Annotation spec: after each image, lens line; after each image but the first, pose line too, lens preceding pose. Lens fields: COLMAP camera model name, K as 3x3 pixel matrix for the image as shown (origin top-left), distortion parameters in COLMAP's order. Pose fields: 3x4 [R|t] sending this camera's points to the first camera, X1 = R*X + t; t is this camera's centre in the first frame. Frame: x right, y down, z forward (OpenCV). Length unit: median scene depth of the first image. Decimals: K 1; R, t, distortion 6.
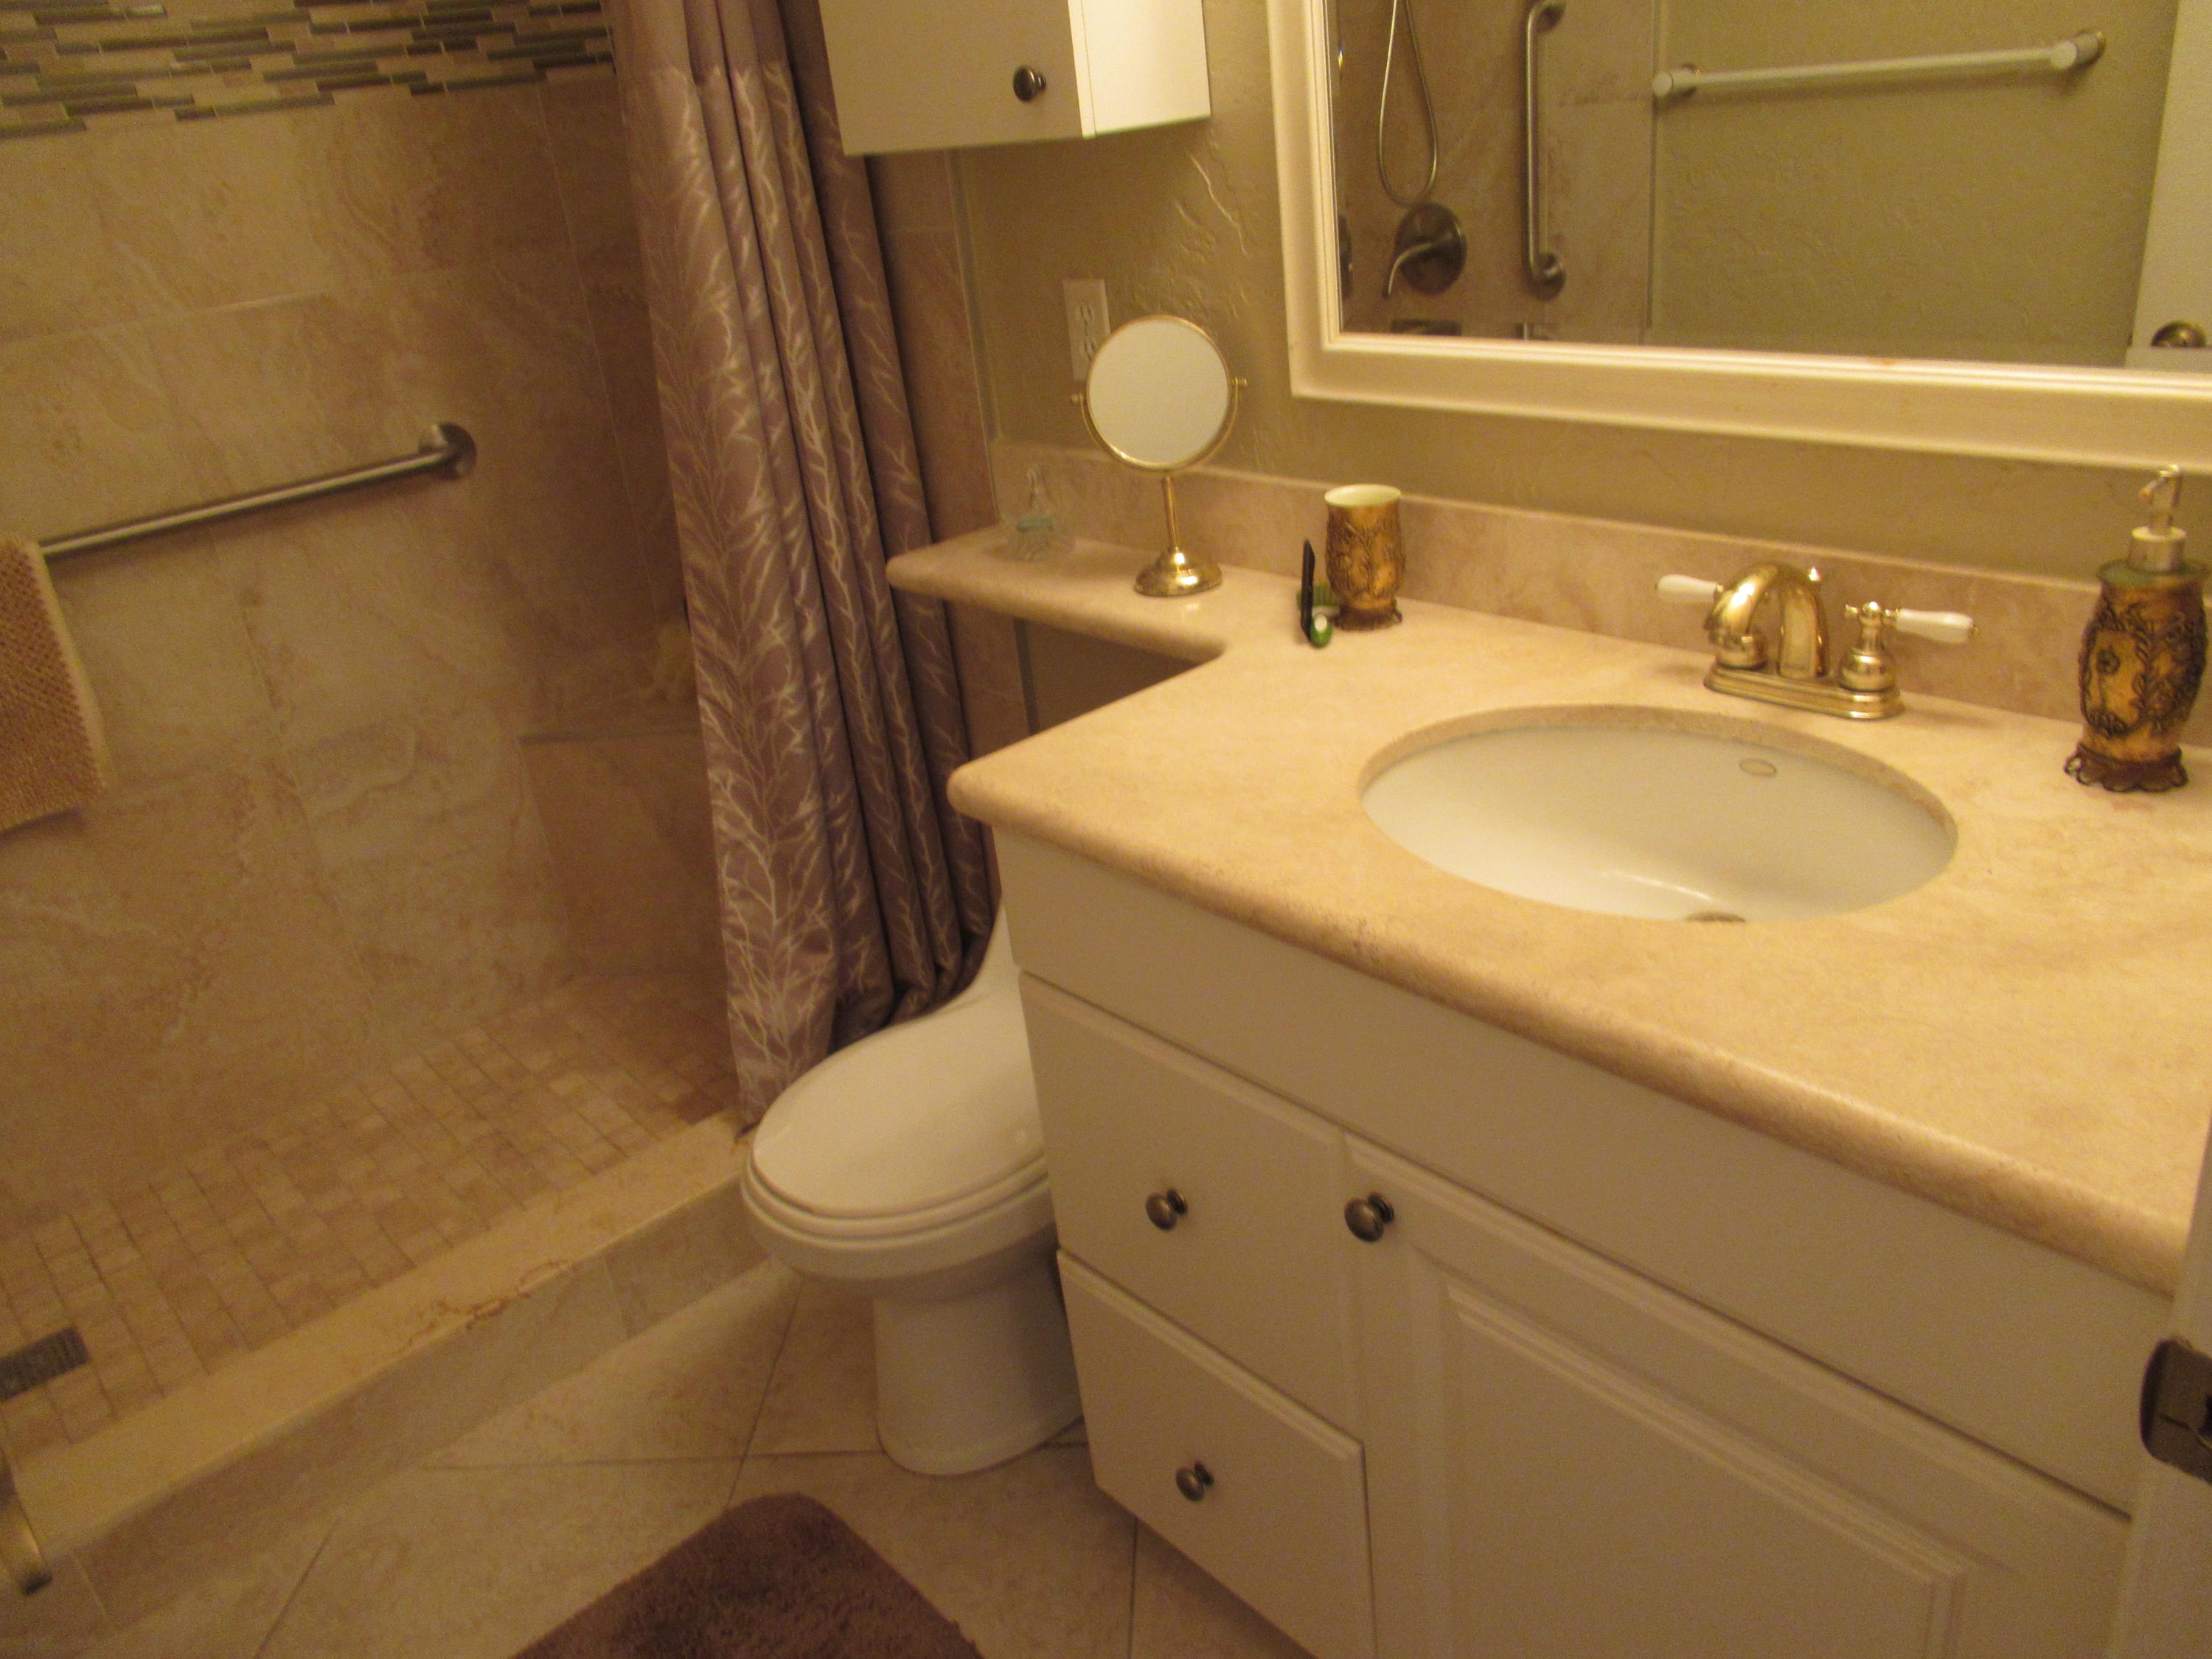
lens RADIAL K [[1656.3, 0, 1112.3], [0, 1656.3, 830.1], [0, 0, 1]] dist [-0.006497, 0.000316]
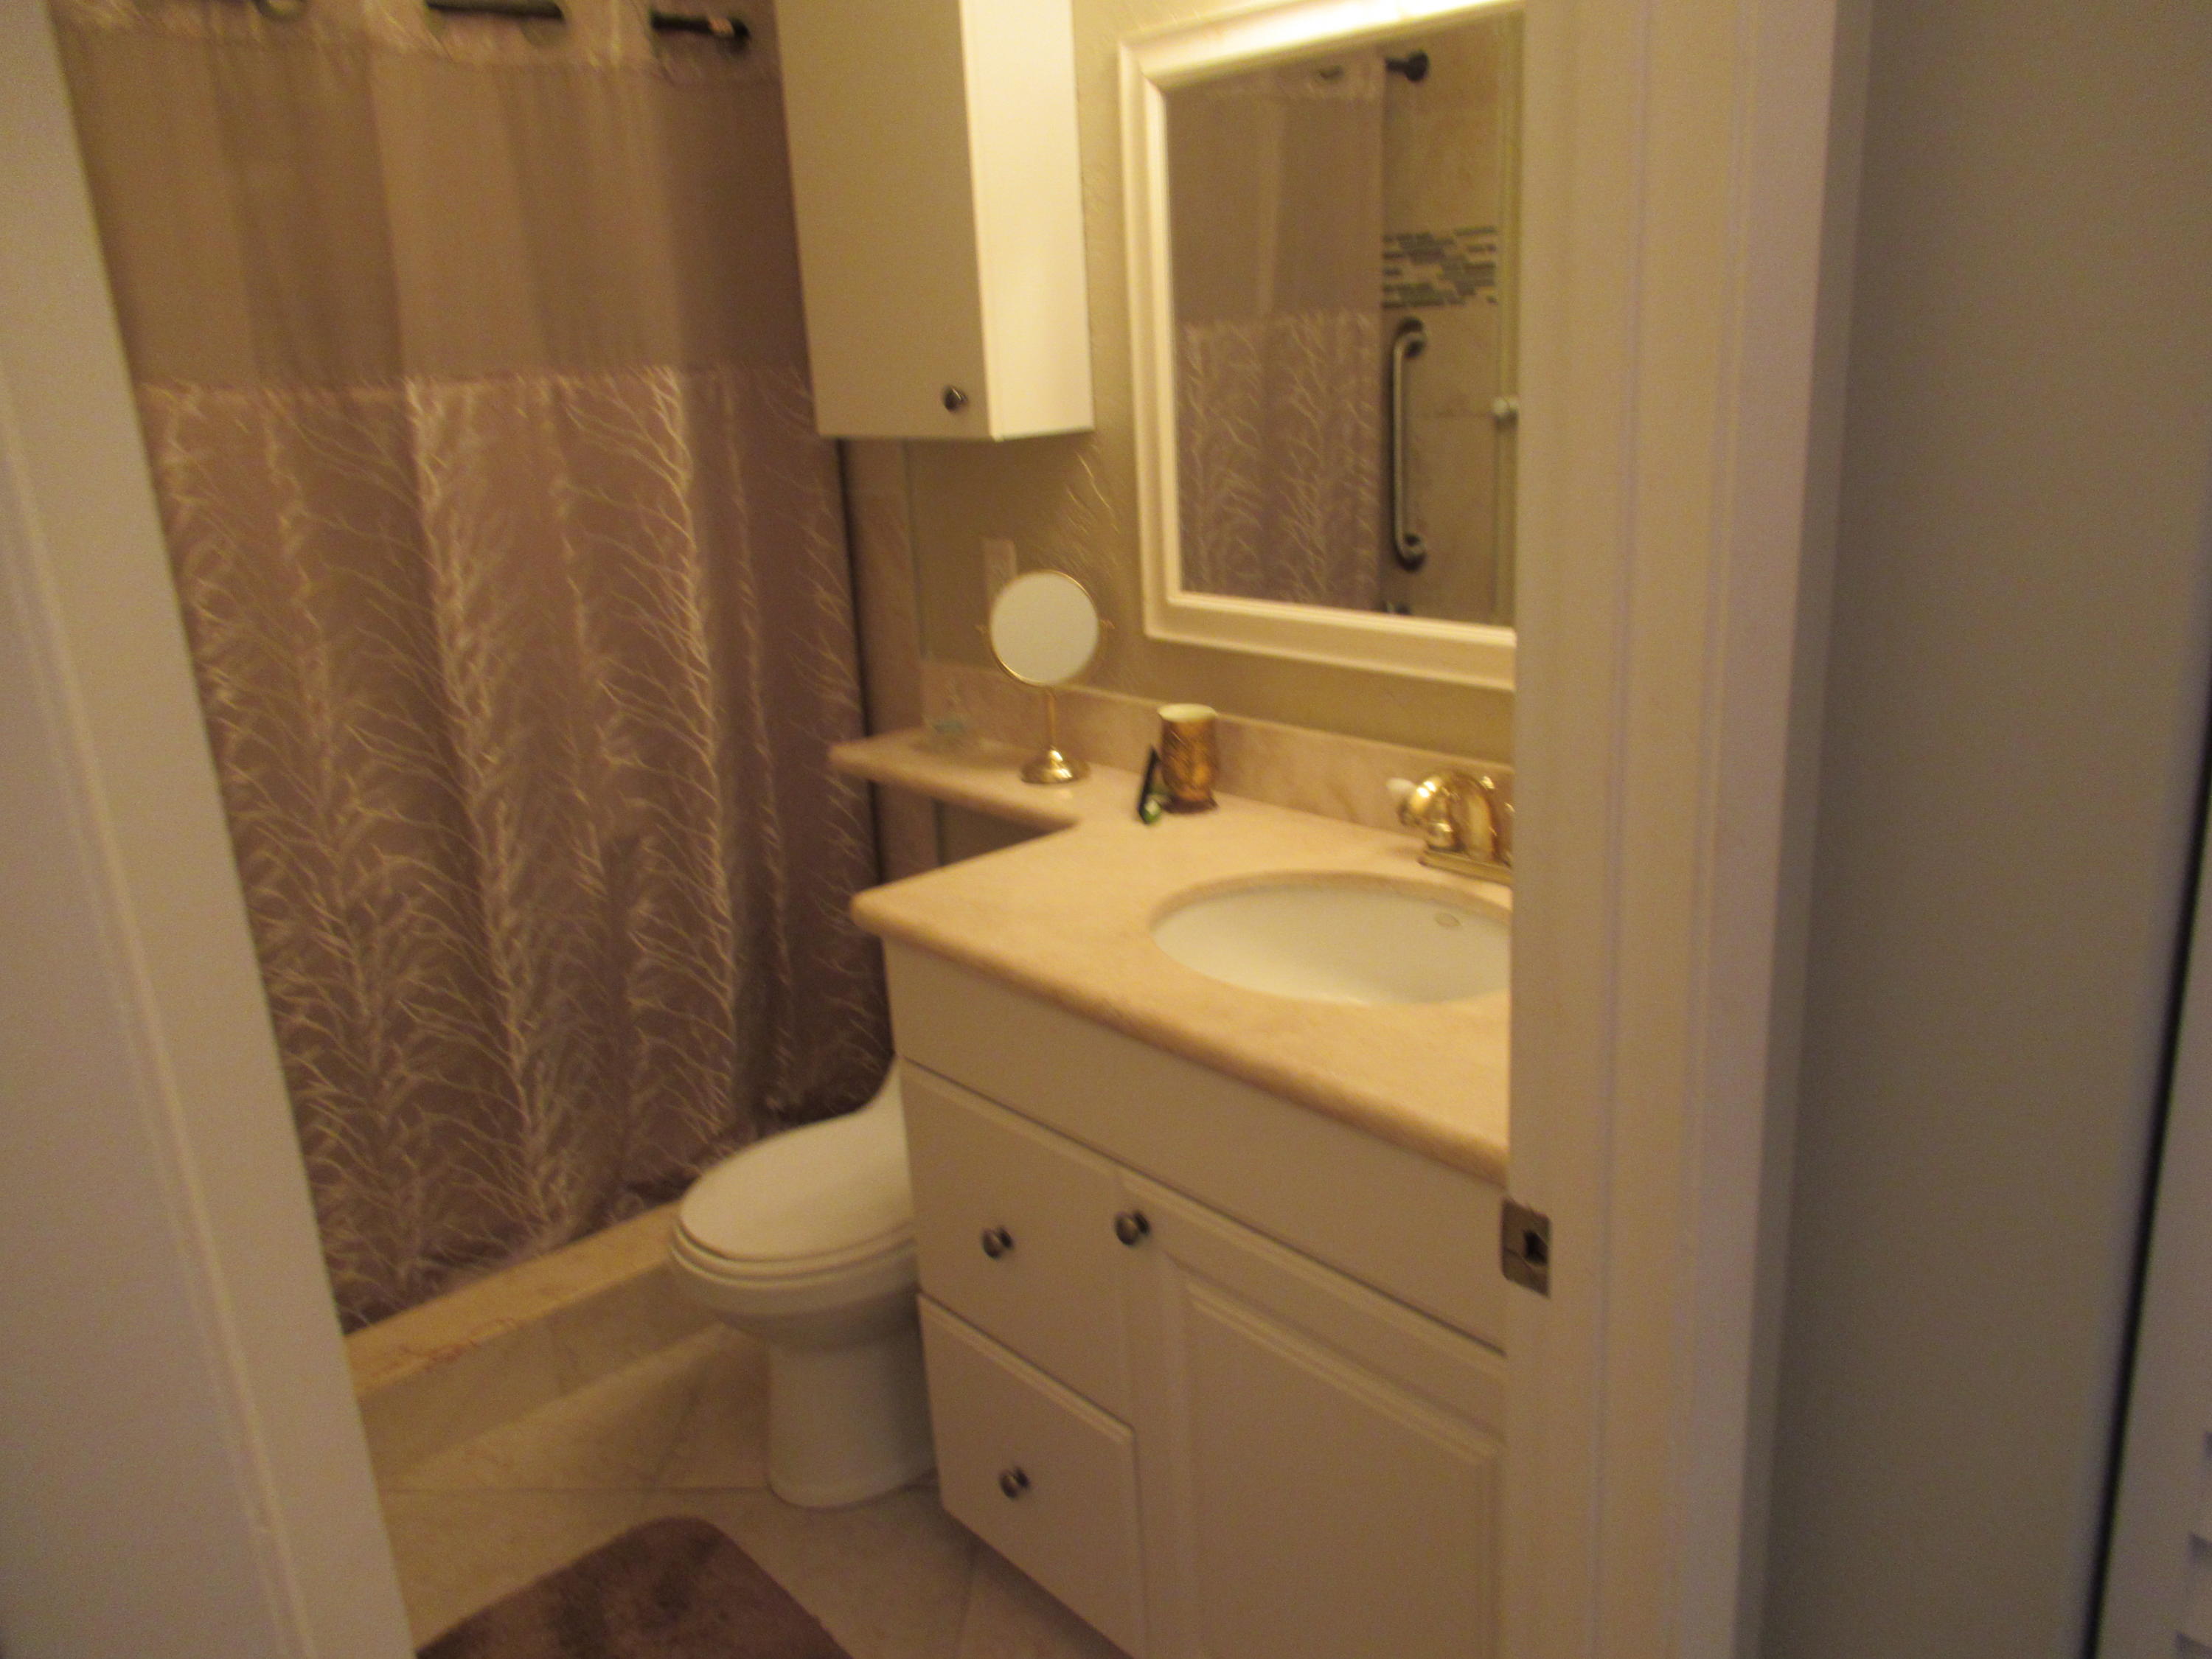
lens RADIAL K [[1656.3, 0, 1110.6], [0, 1656.3, 843.3], [0, 0, 1]] dist [-0.006497, 0.000316]
pose [[0.998431, 0.054216, 0.014034, 0.062851], [-0.051915, 0.990004, -0.131139, 0.062272], [-0.021004, 0.130205, 0.991265, -0.235608]]
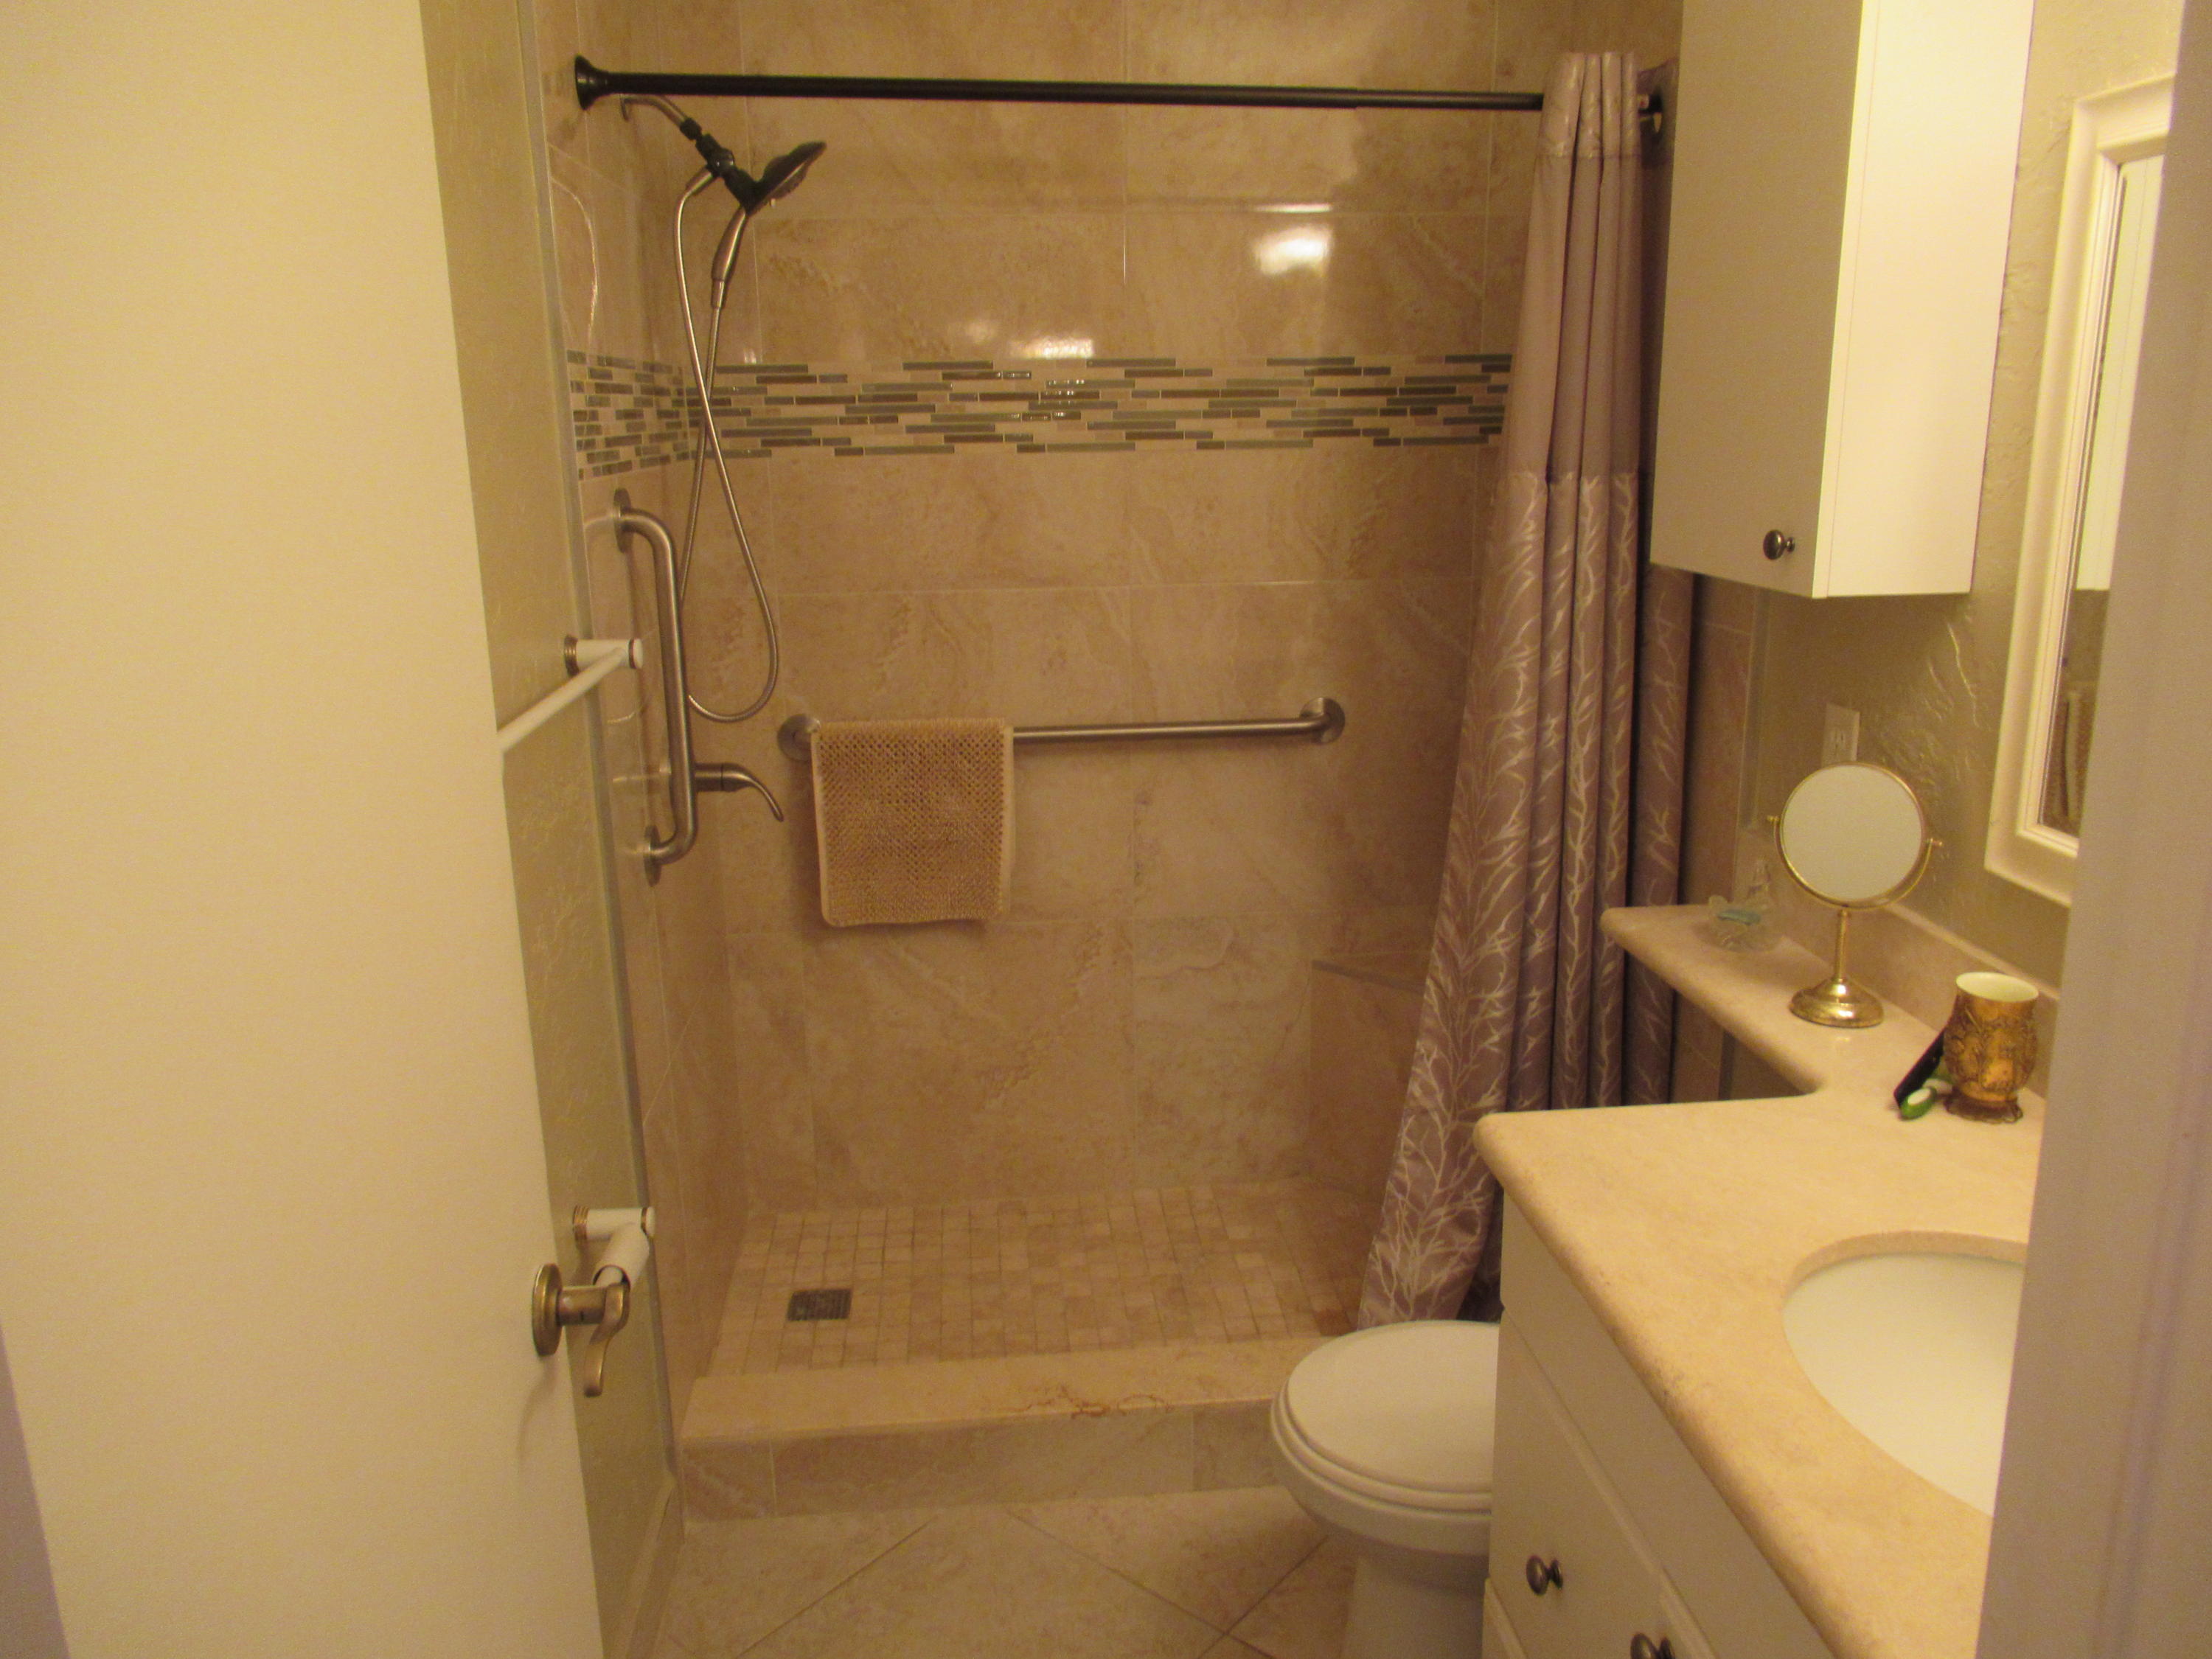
lens RADIAL K [[1656.3, 0, 1102.8], [0, 1656.3, 841.2], [0, 0, 1]] dist [-0.006497, 0.000316]
pose [[0.797854, 0.246130, -0.550318, 0.200649], [-0.317158, 0.947691, -0.035963, -0.065210], [0.512680, 0.203231, 0.834180, -0.092003]]
